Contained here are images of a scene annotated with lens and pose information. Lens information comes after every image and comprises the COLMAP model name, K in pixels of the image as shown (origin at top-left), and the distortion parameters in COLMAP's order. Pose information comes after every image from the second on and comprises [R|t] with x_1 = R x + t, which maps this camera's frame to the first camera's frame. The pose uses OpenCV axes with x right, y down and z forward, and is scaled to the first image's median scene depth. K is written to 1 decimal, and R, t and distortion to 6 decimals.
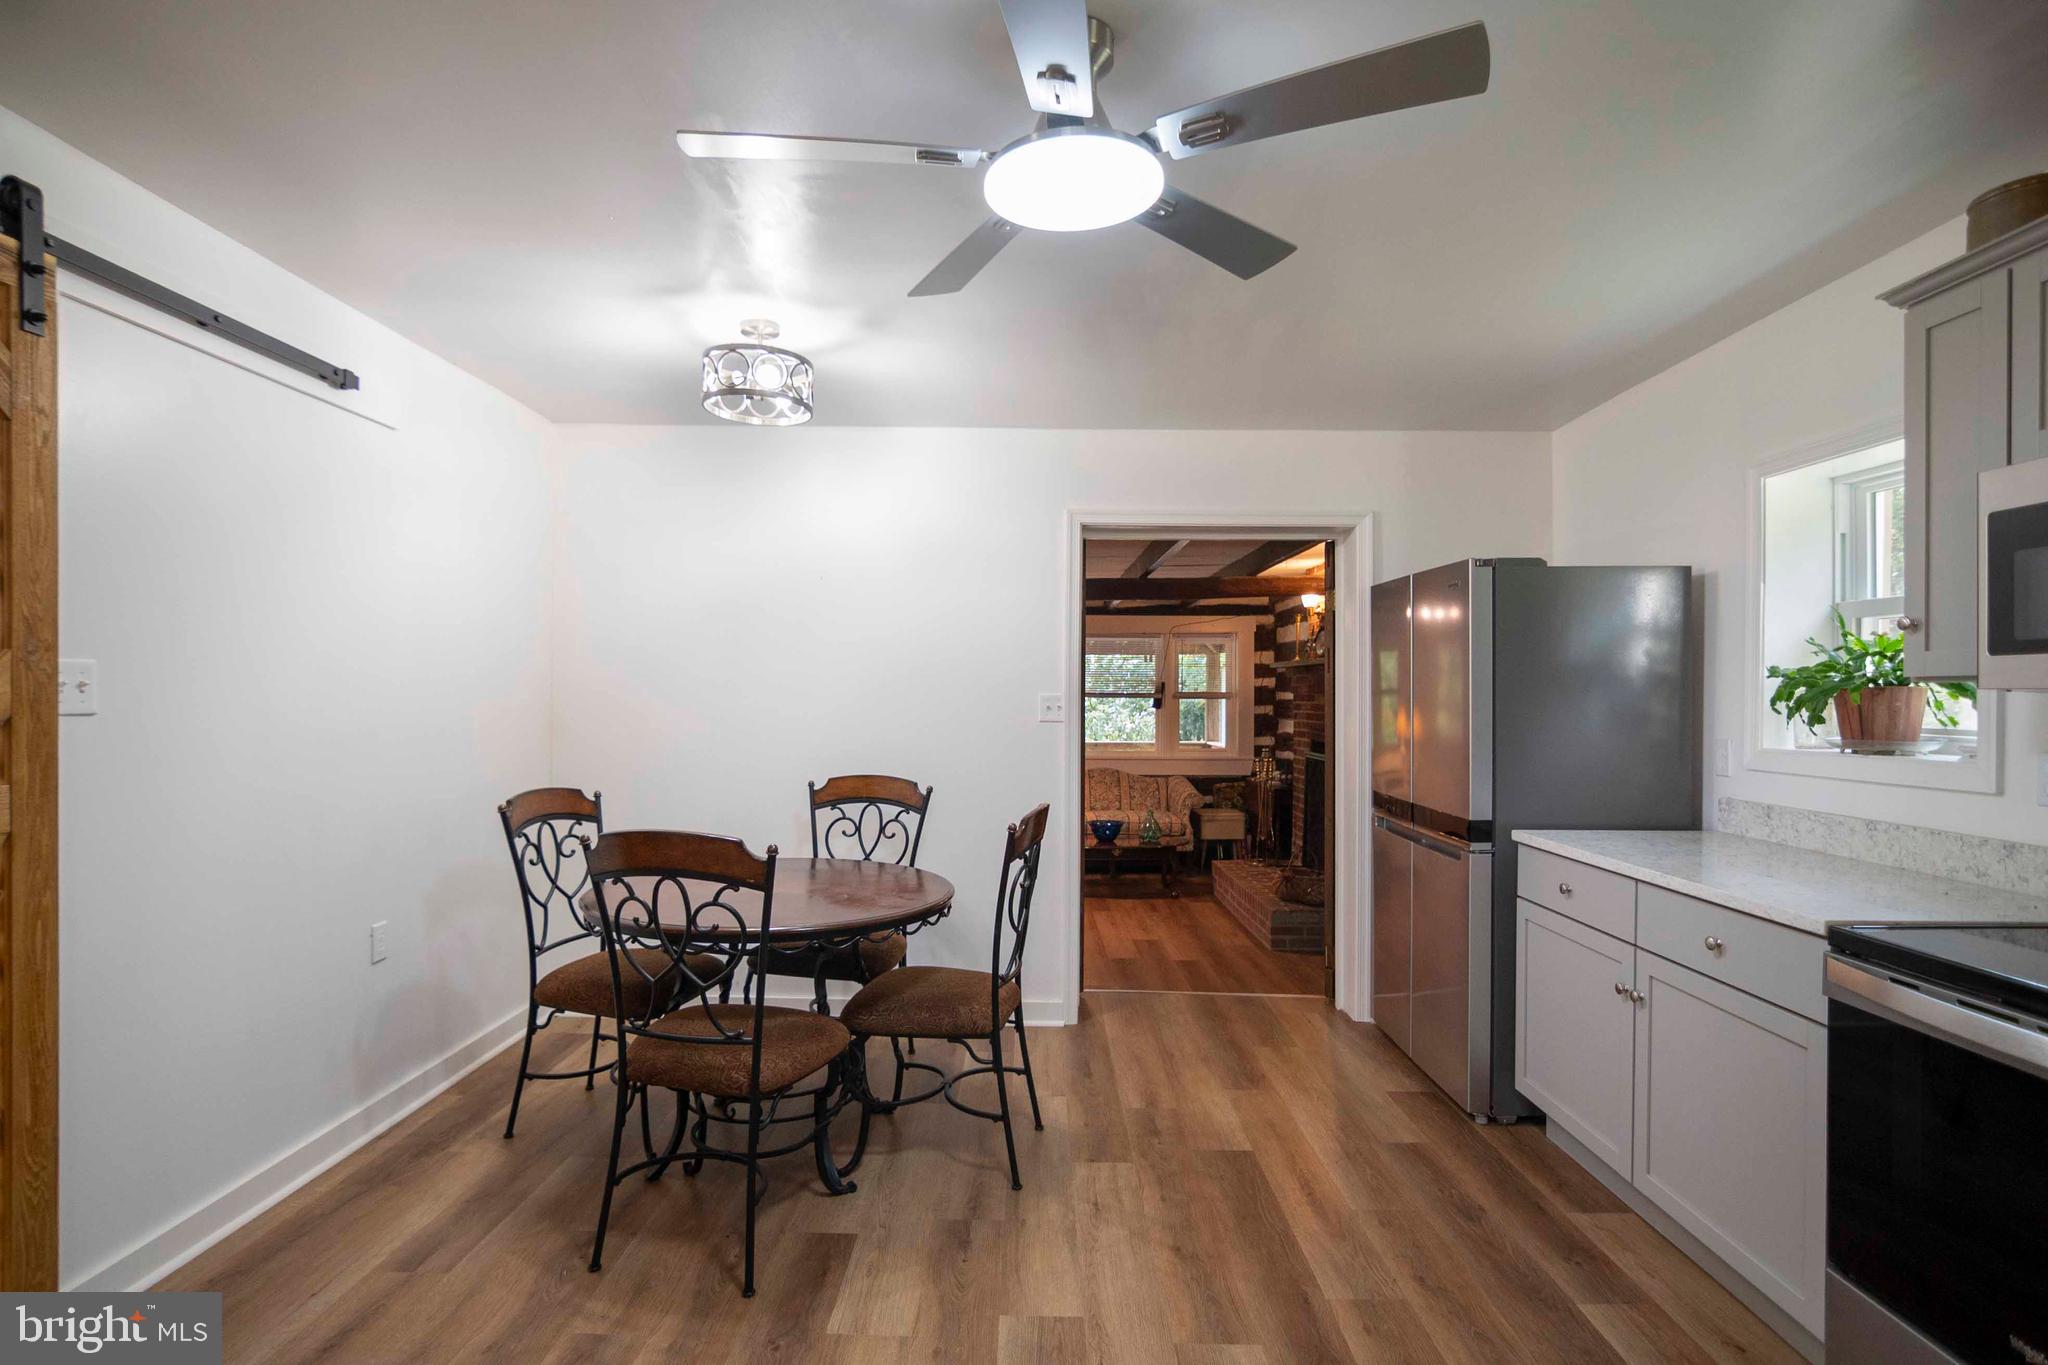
lens RADIAL K [[1013.9, 0, 1011.7], [0, 1013.9, 690.8], [0, 0, 1]] dist [-0.031780, 0.009428]
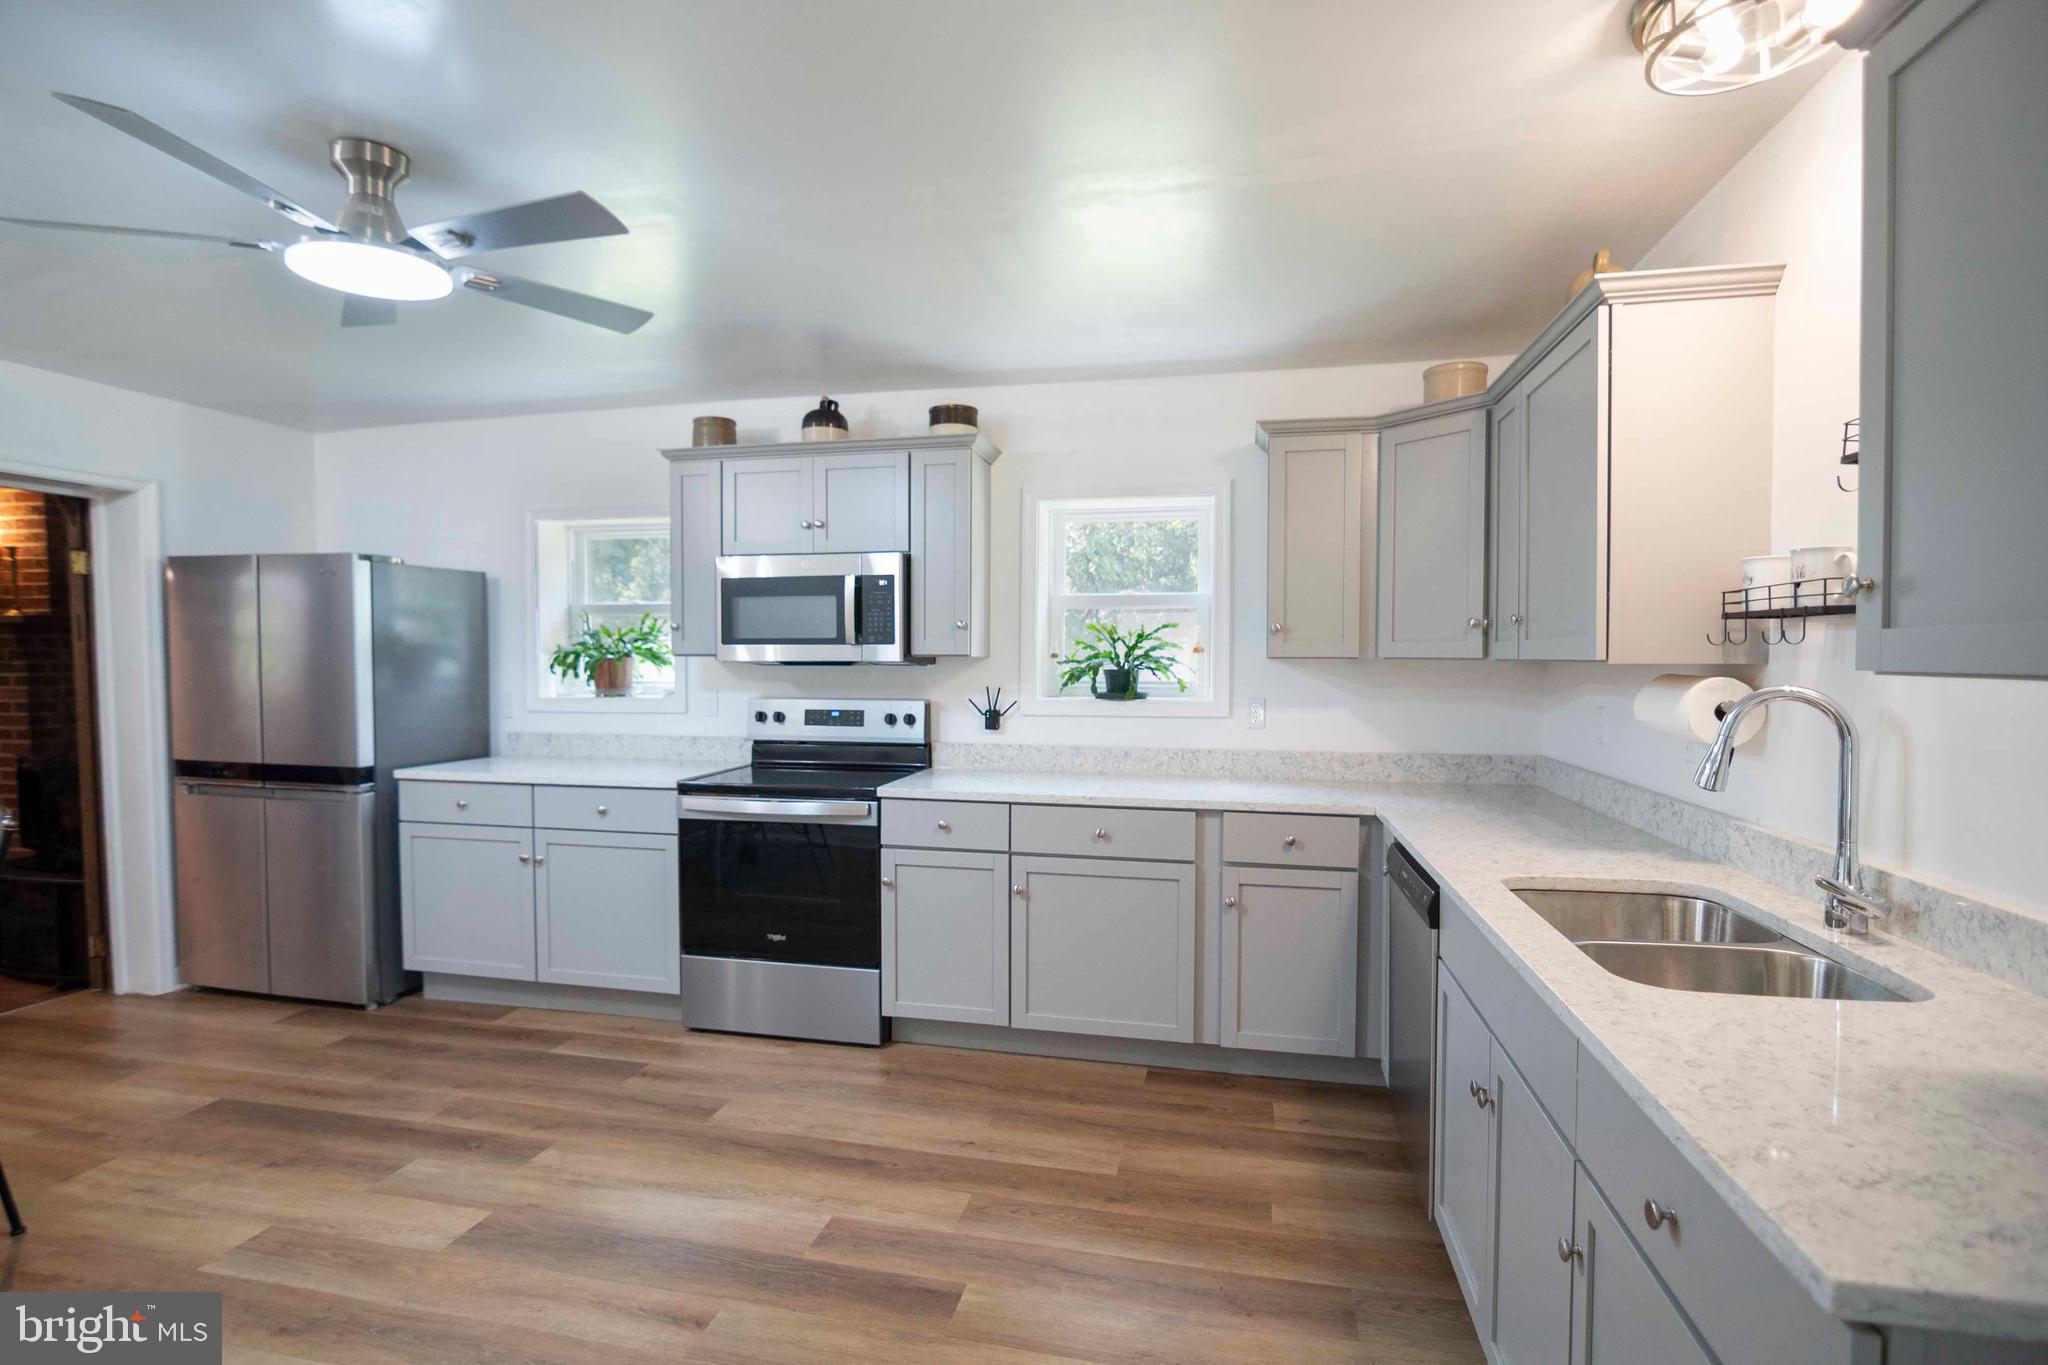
lens RADIAL K [[1013.9, 0, 1011.7], [0, 1013.9, 690.8], [0, 0, 1]] dist [-0.031780, 0.009428]
pose [[0.205147, -0.041857, 0.977836, -0.568546], [-0.000244, 0.999083, 0.042817, -0.017242], [-0.978731, -0.009022, 0.204949, -0.027643]]
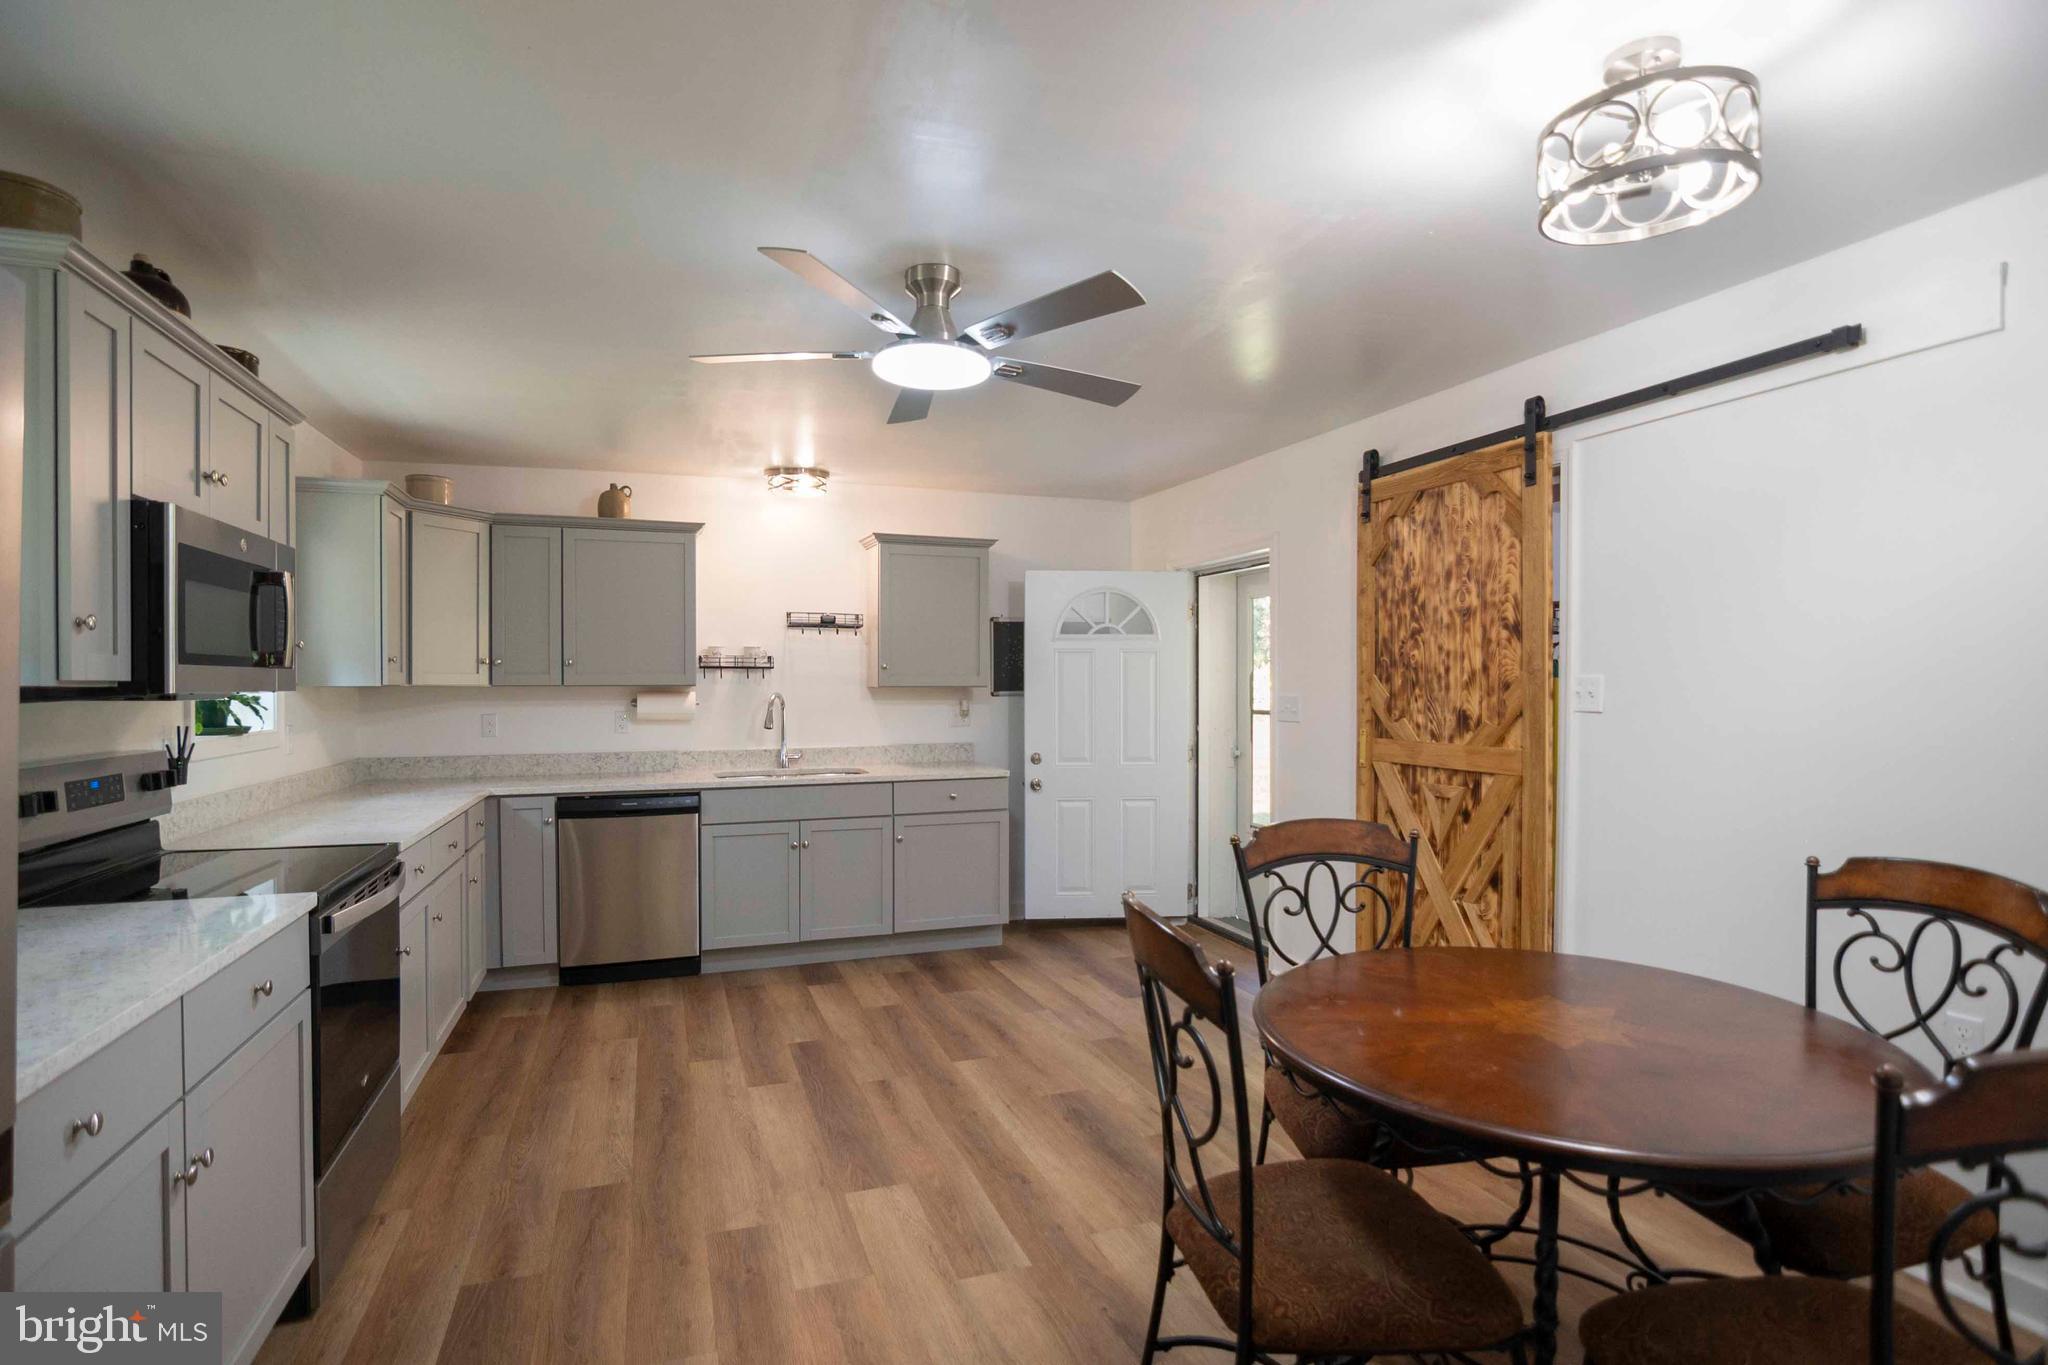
lens RADIAL K [[1013.9, 0, 1011.7], [0, 1013.9, 690.8], [0, 0, 1]] dist [-0.031780, 0.009428]
pose [[-0.936313, -0.002827, -0.351156, 0.271957], [-0.004336, 0.999984, 0.003510, -0.007559], [0.351140, 0.004809, -0.936311, 1.387291]]
